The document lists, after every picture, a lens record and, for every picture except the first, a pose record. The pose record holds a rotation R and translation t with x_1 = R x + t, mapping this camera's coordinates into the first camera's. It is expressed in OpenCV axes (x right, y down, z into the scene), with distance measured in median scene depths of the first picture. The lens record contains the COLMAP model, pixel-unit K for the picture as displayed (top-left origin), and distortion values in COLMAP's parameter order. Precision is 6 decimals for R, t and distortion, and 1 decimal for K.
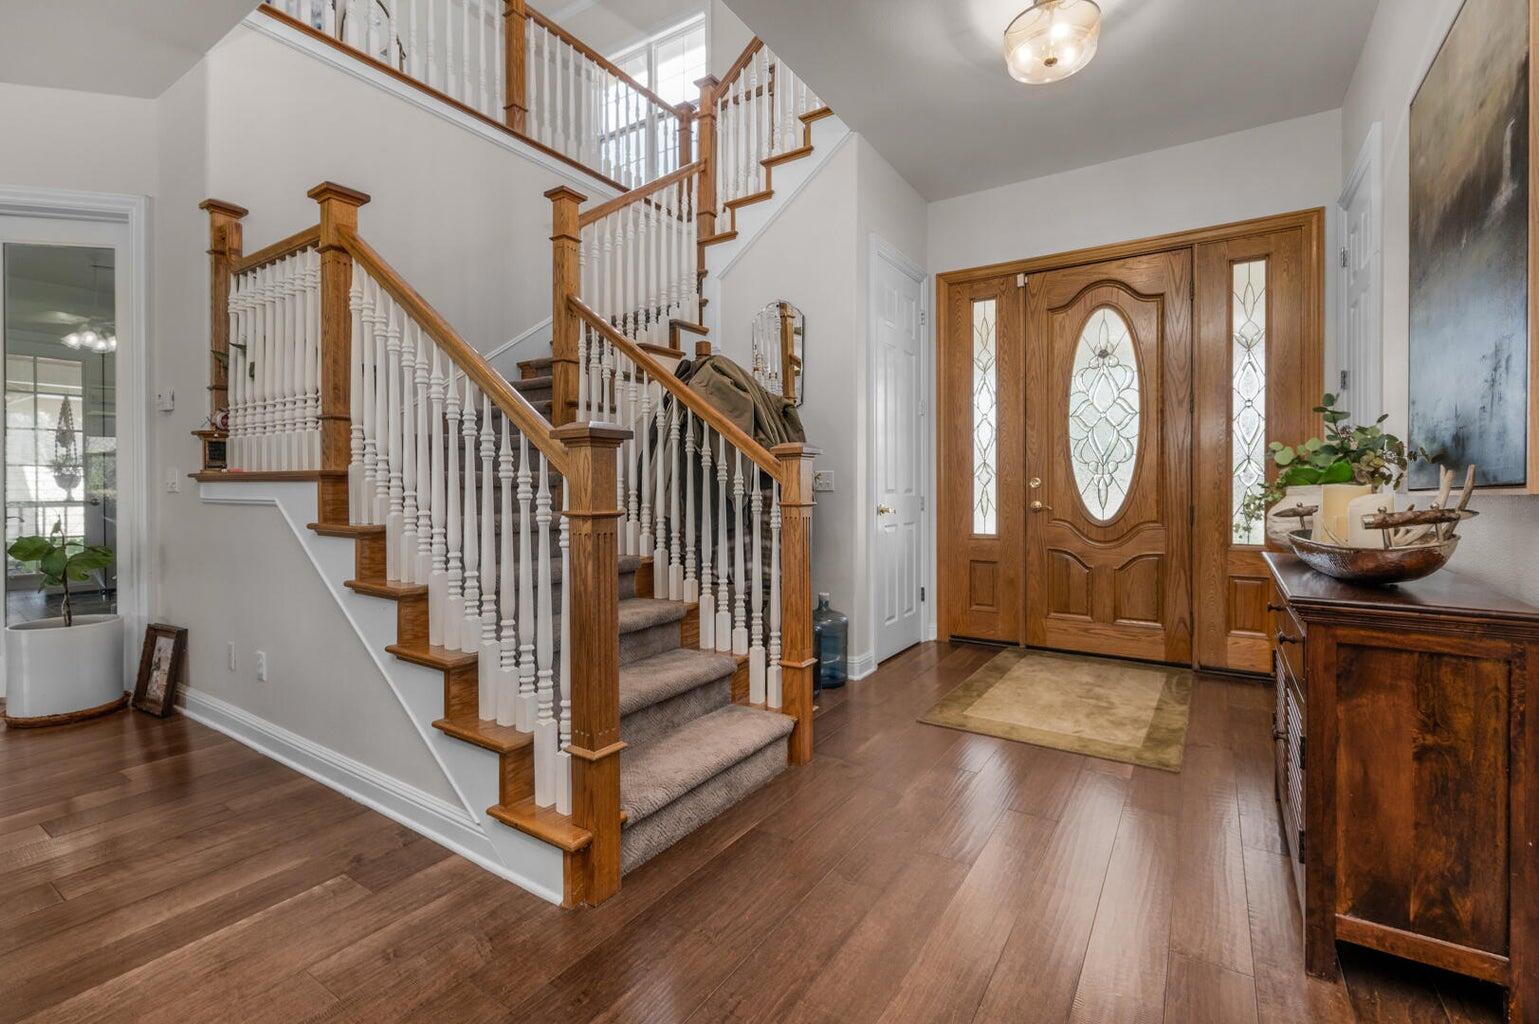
lens RADIAL K [[660.7, 0, 785.6], [0, 660.7, 486.9], [0, 0, 1]] dist [0.004603, -0.000331]
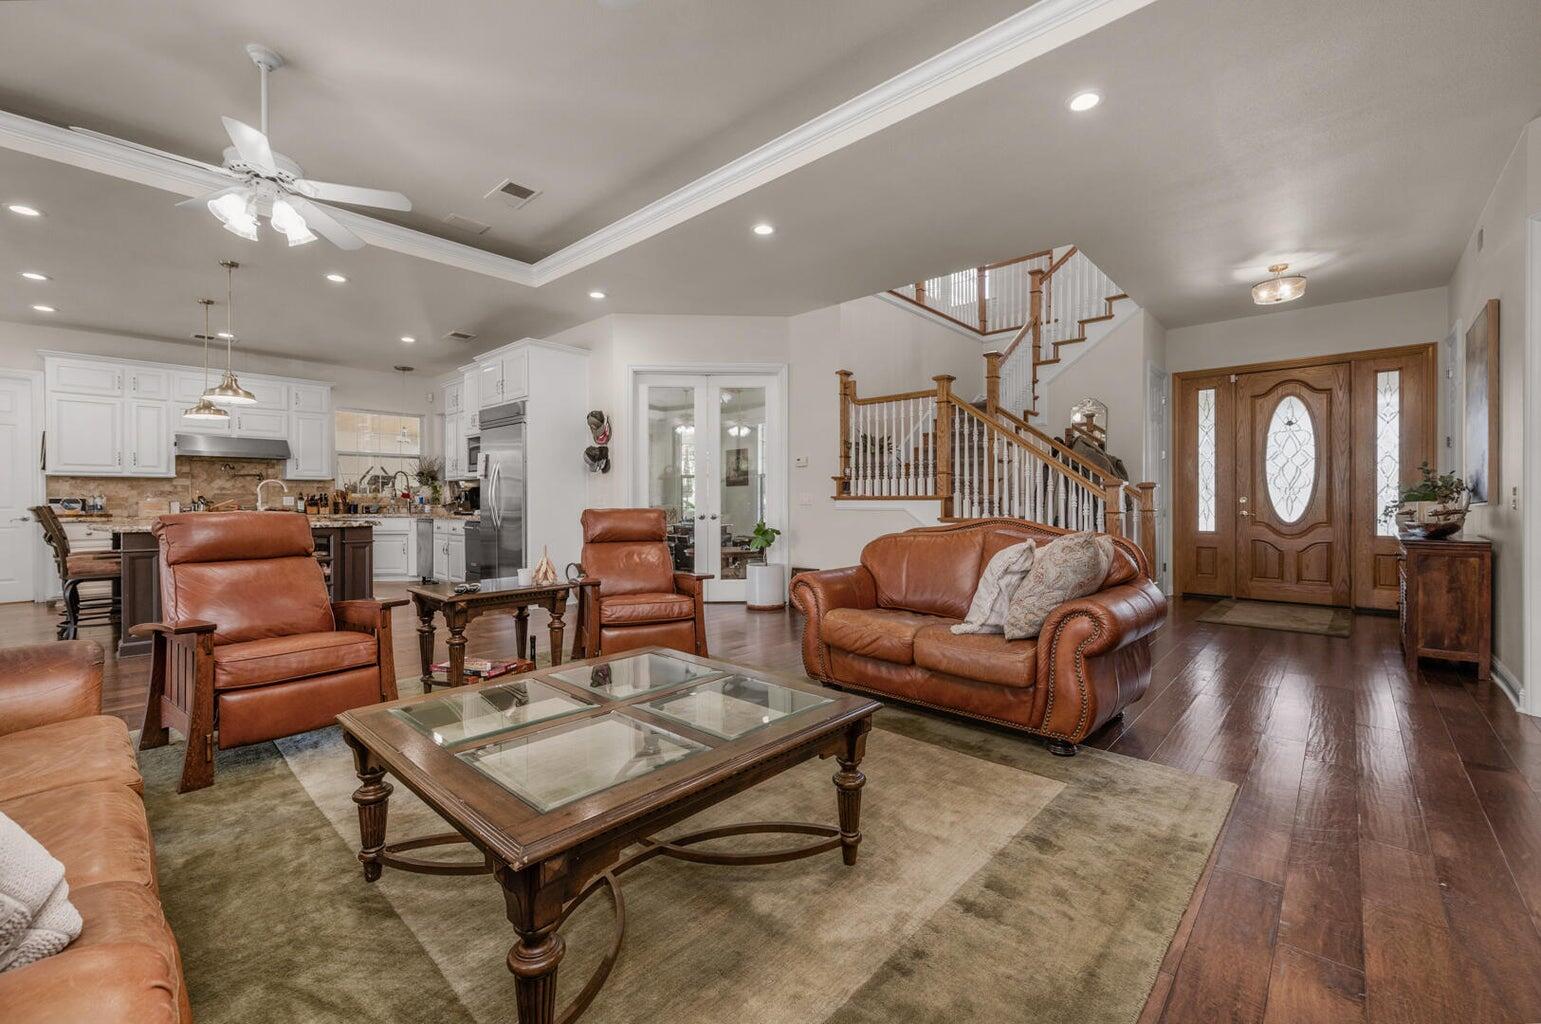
lens RADIAL K [[632.8, 0, 775.1], [0, 632.8, 503.1], [0, 0, 1]] dist [-0.002774, 0.000034]
pose [[0.986199, 0.000302, -0.165563, -0.571541], [-0.000227, 1.000000, 0.000478, 0.001549], [0.165563, -0.000433, 0.986199, -0.839805]]
